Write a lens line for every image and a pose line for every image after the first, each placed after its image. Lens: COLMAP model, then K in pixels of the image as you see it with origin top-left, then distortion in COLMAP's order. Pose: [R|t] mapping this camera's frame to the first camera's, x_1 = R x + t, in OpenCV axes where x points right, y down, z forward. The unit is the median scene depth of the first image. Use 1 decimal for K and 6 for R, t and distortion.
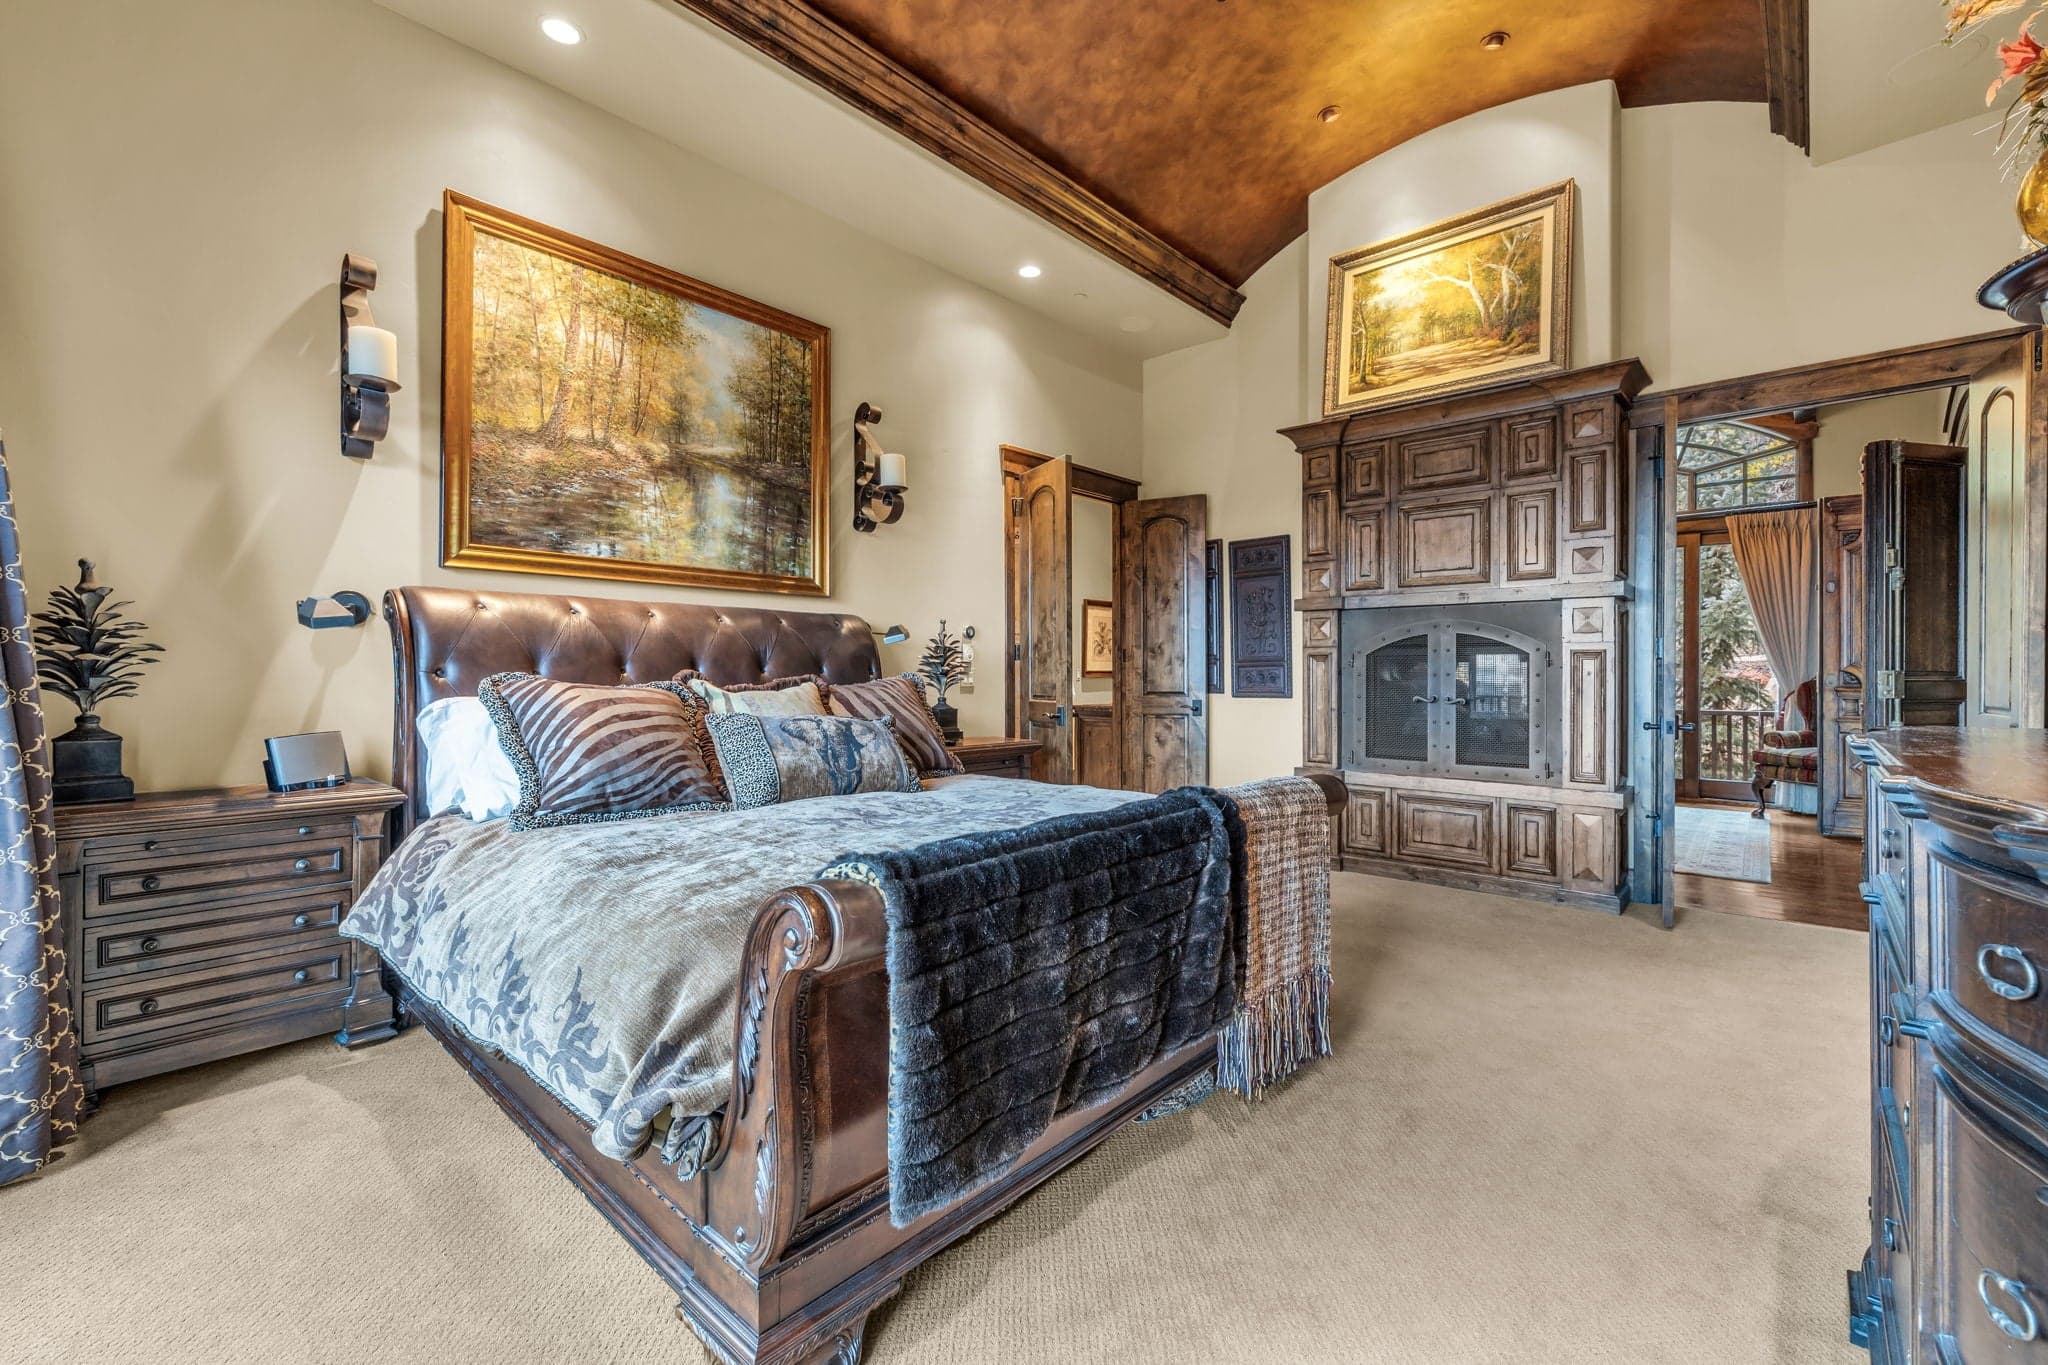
lens RADIAL K [[858.1, 0, 1024.0], [0, 858.1, 682.5], [0, 0, 1]] dist [0.001392, 0.000295]
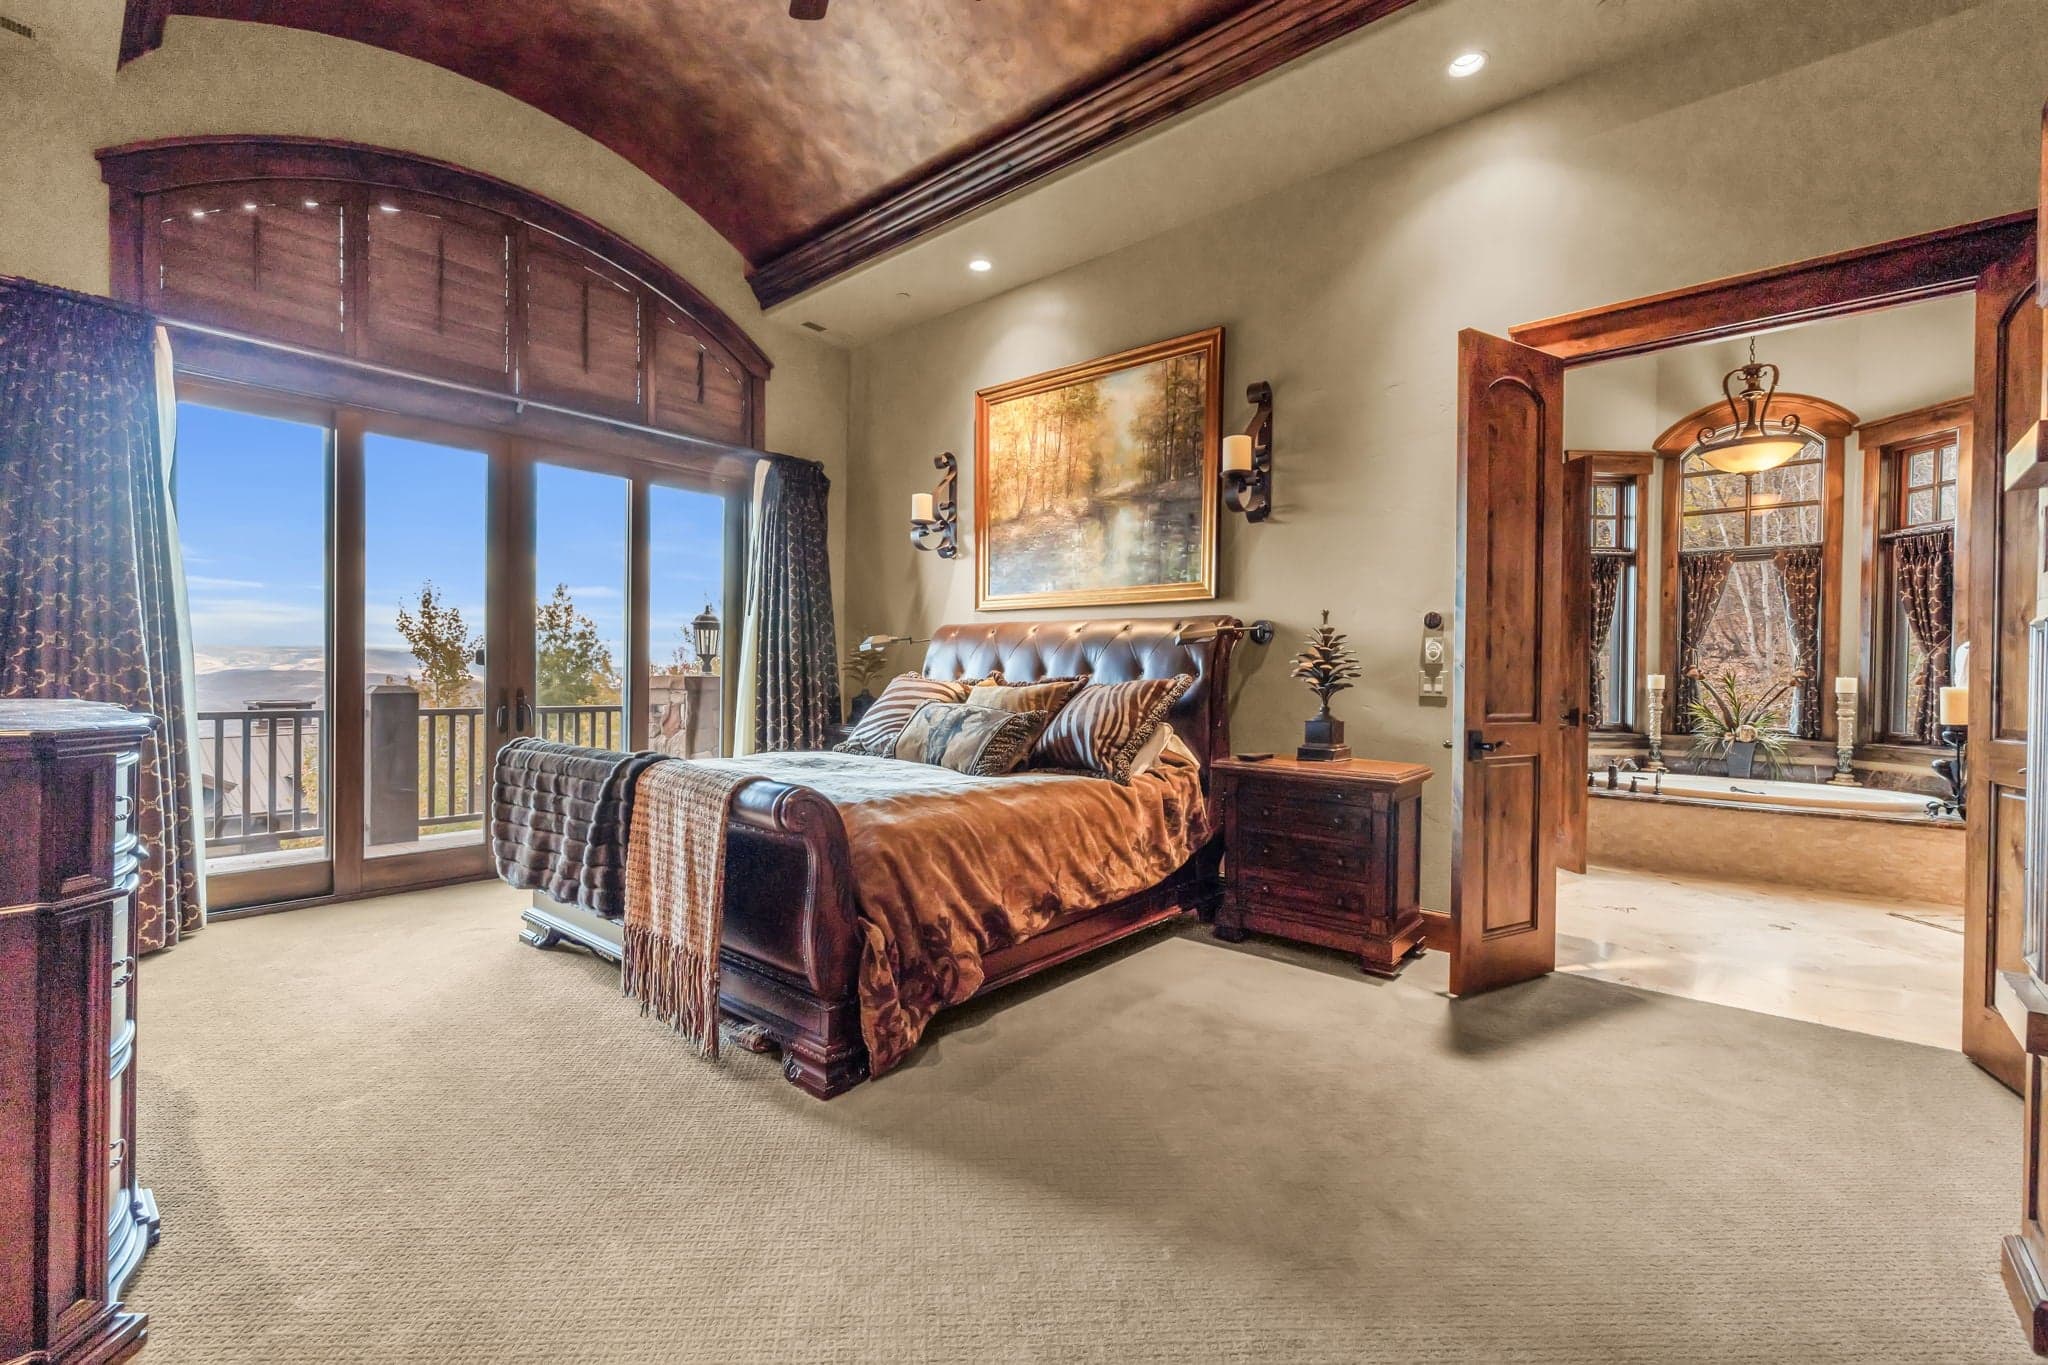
lens RADIAL K [[858.1, 0, 1024.0], [0, 858.1, 682.5], [0, 0, 1]] dist [0.001392, 0.000295]
pose [[0.039367, 0.009543, -0.999179, 0.823478], [-0.022628, 0.999706, 0.008656, -0.007649], [0.998969, 0.022269, 0.039571, 0.816140]]
